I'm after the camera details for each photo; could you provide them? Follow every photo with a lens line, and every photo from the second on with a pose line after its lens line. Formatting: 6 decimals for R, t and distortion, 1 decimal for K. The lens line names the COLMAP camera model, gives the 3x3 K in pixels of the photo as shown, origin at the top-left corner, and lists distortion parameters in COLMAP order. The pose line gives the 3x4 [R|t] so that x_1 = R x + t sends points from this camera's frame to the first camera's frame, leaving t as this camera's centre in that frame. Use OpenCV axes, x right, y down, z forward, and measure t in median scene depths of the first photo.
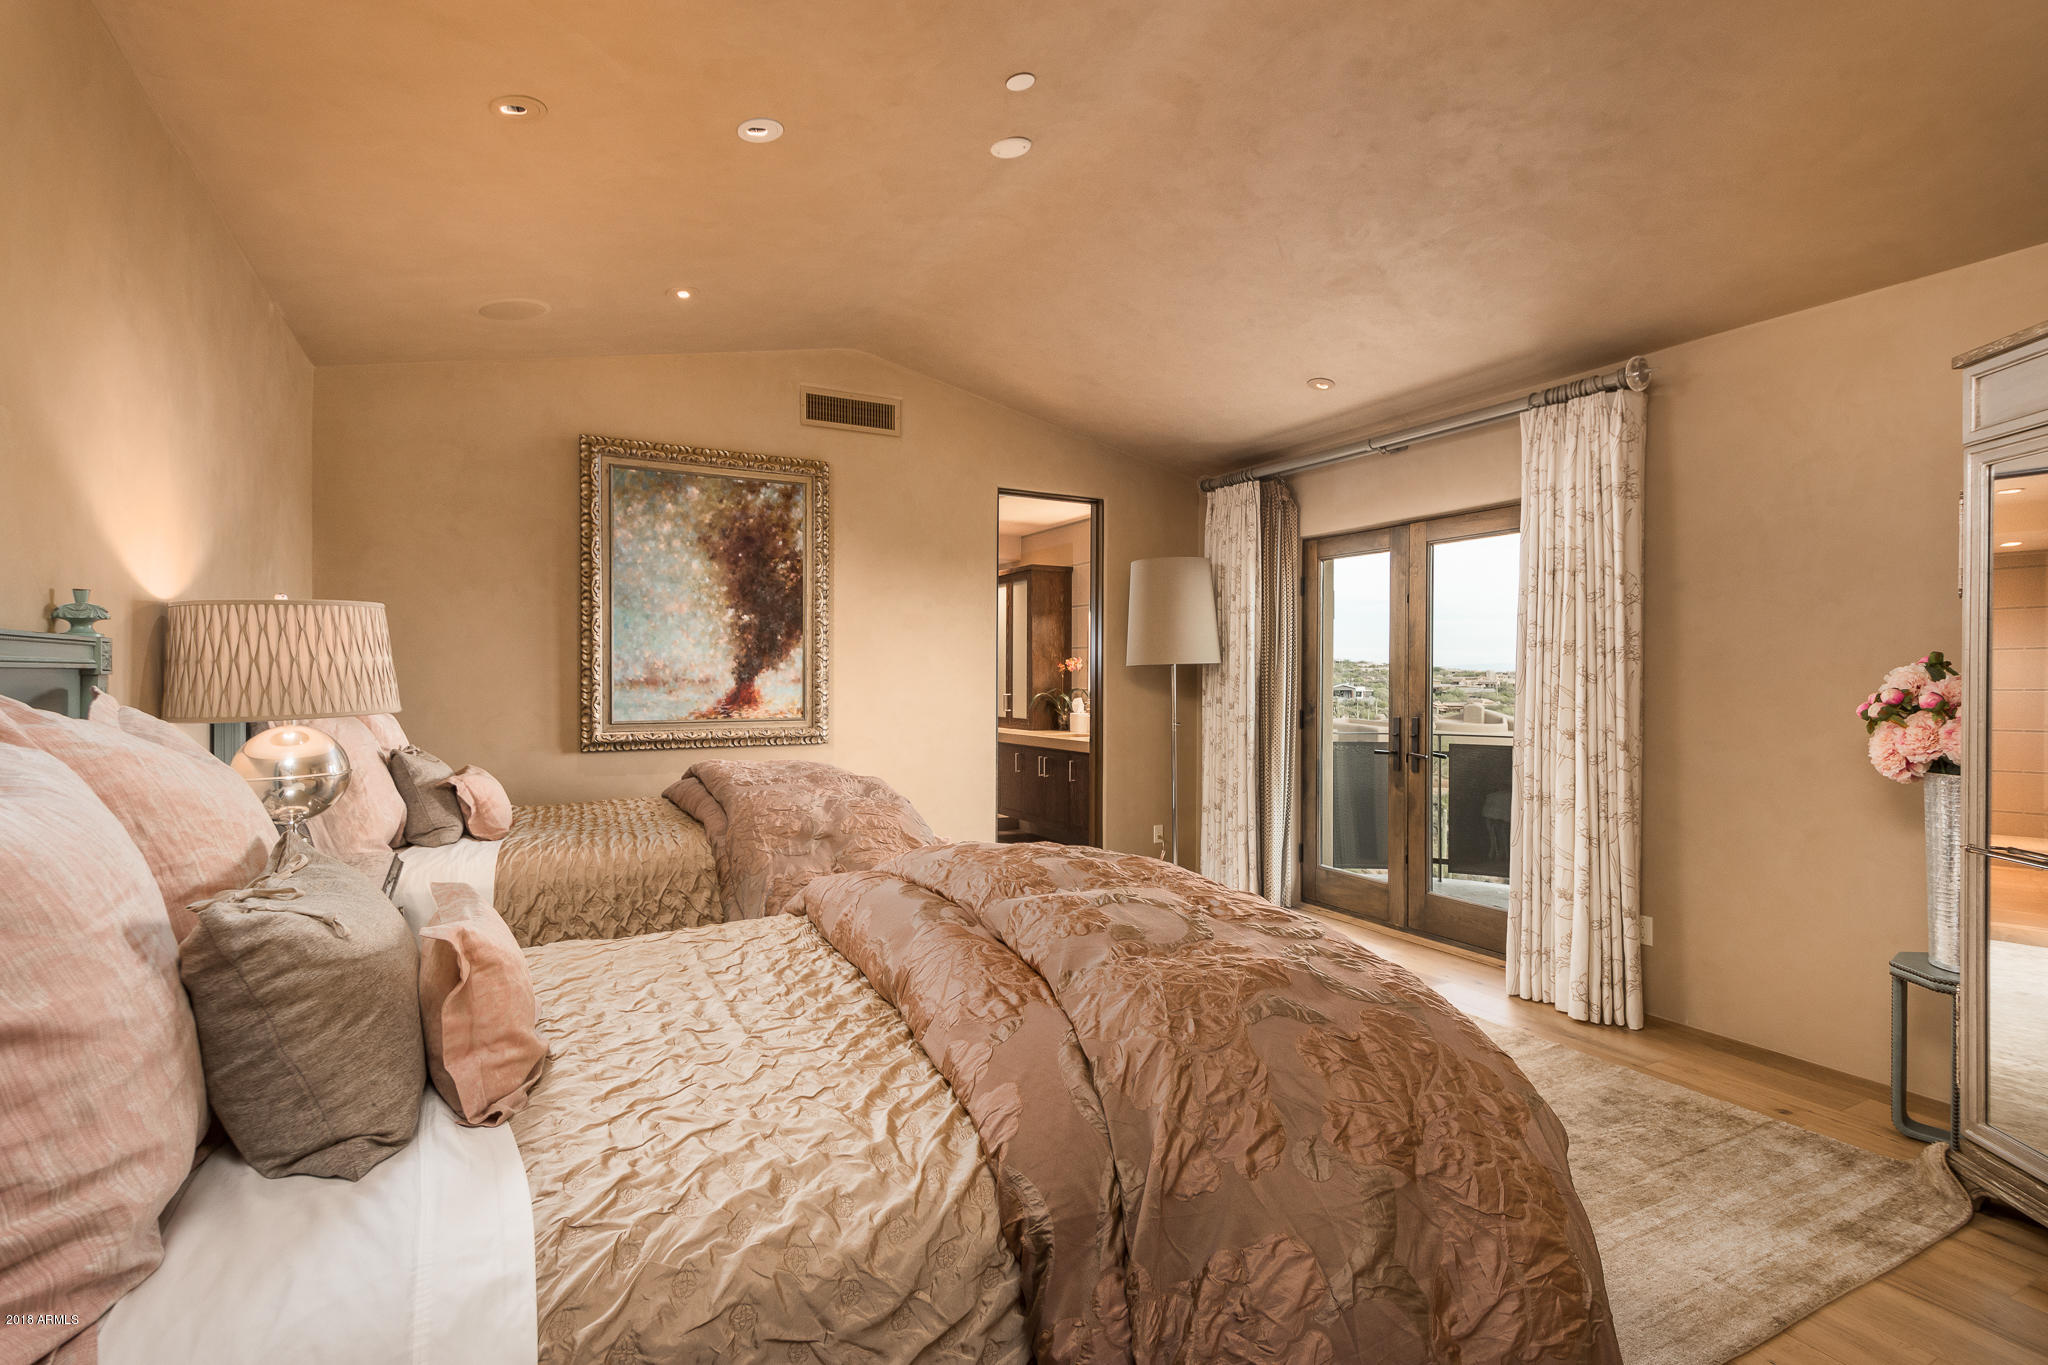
lens RADIAL K [[948.7, 0, 1020.6], [0, 948.7, 681.5], [0, 0, 1]] dist [0.011273, 0.001023]
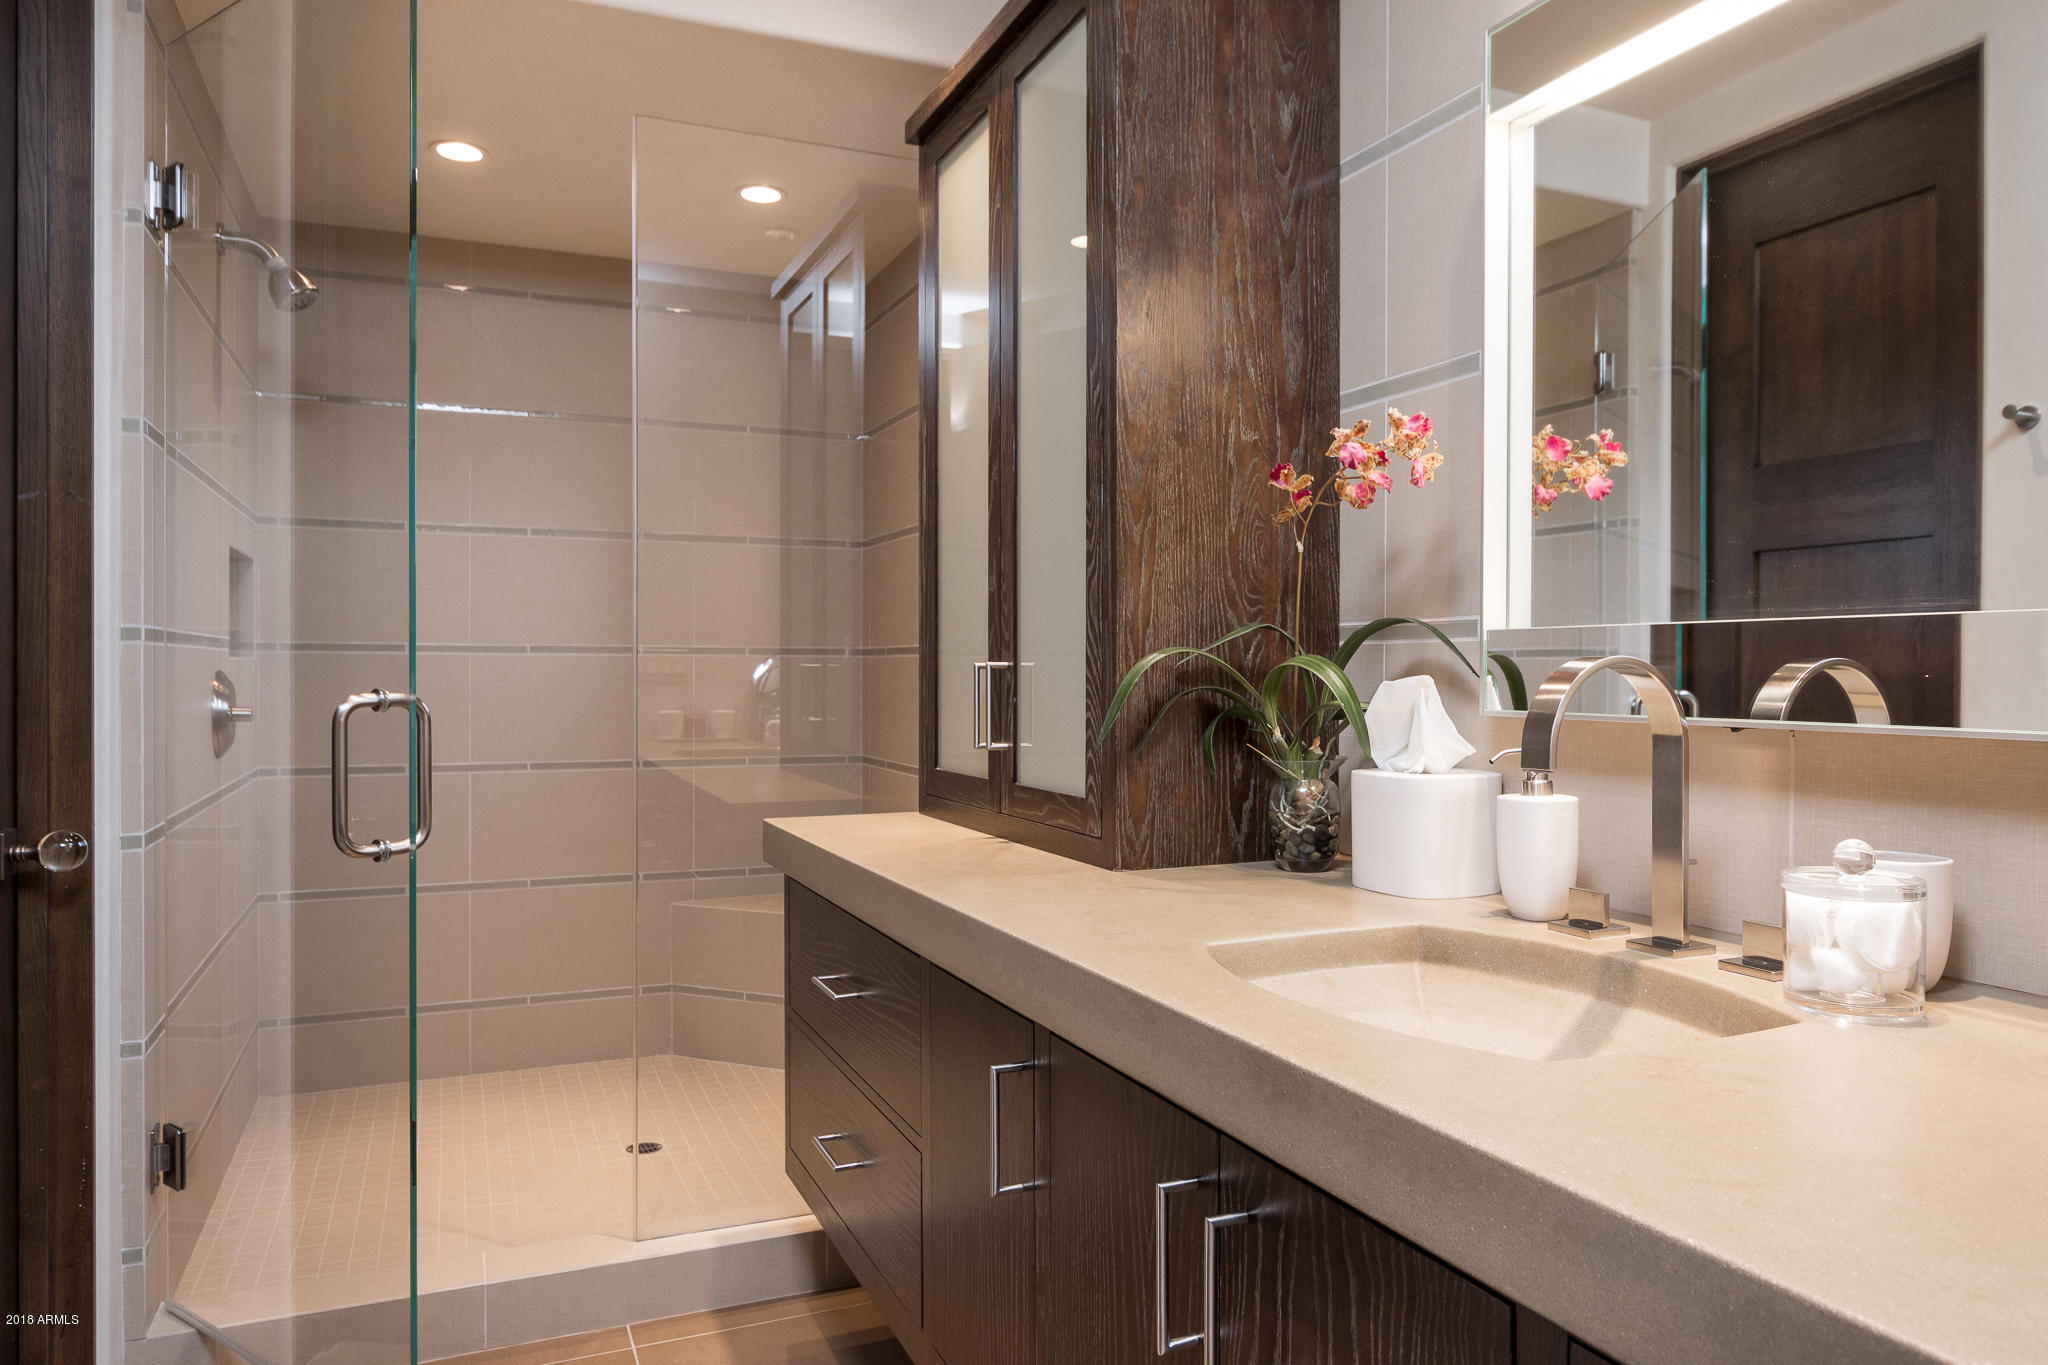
lens RADIAL K [[1325.1, 0, 1024.5], [0, 1325.1, 681.1], [0, 0, 1]] dist [-0.000277, -0.000012]
pose [[0.996686, -0.005972, -0.081120, 0.014356], [0.006229, 0.999976, 0.002916, 0.016749], [0.081100, -0.003412, 0.996700, 0.732847]]
